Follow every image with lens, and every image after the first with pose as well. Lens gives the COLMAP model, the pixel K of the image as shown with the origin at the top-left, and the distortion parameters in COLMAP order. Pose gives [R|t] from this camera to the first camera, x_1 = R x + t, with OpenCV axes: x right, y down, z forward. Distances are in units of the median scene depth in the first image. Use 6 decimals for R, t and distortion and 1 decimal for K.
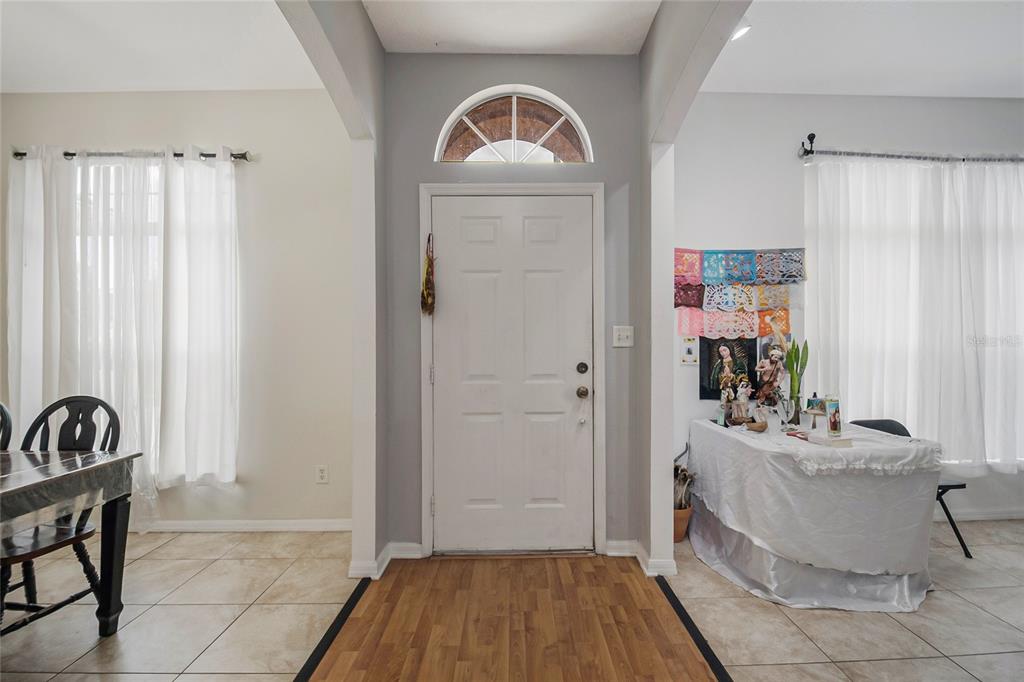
lens RADIAL K [[452.9, 0, 527.6], [0, 452.9, 348.7], [0, 0, 1]] dist [0.039174, -0.023746]
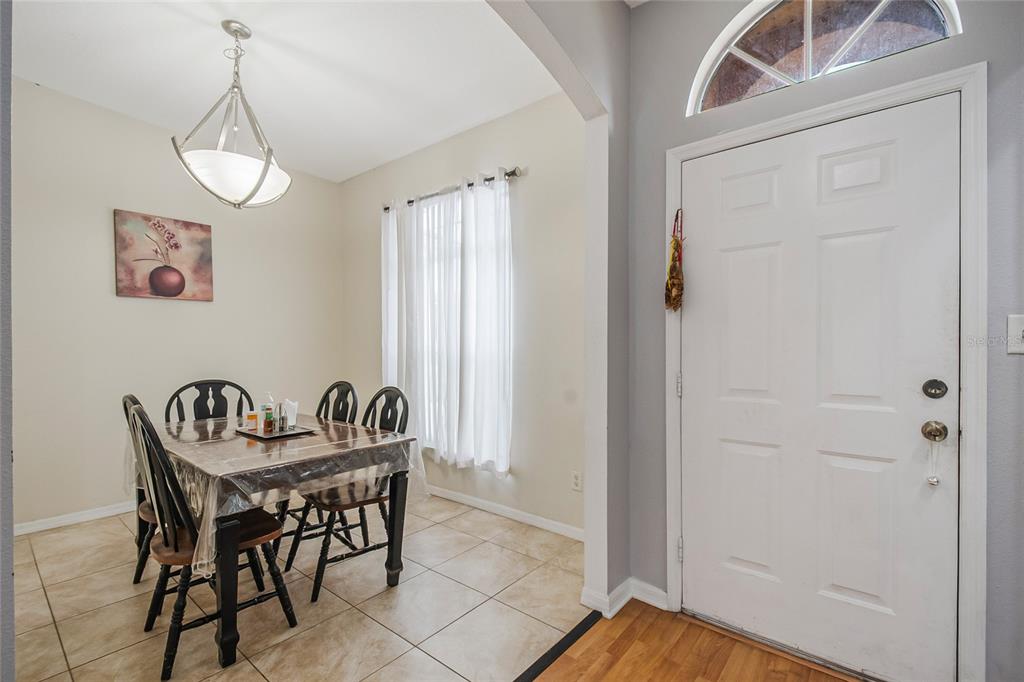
lens RADIAL K [[452.9, 0, 527.6], [0, 452.9, 348.7], [0, 0, 1]] dist [0.039174, -0.023746]
pose [[0.766759, 0.005721, -0.641909, 0.099526], [-0.010402, 0.999940, -0.003514, -0.001487], [0.641850, 0.009372, 0.766773, 0.213572]]
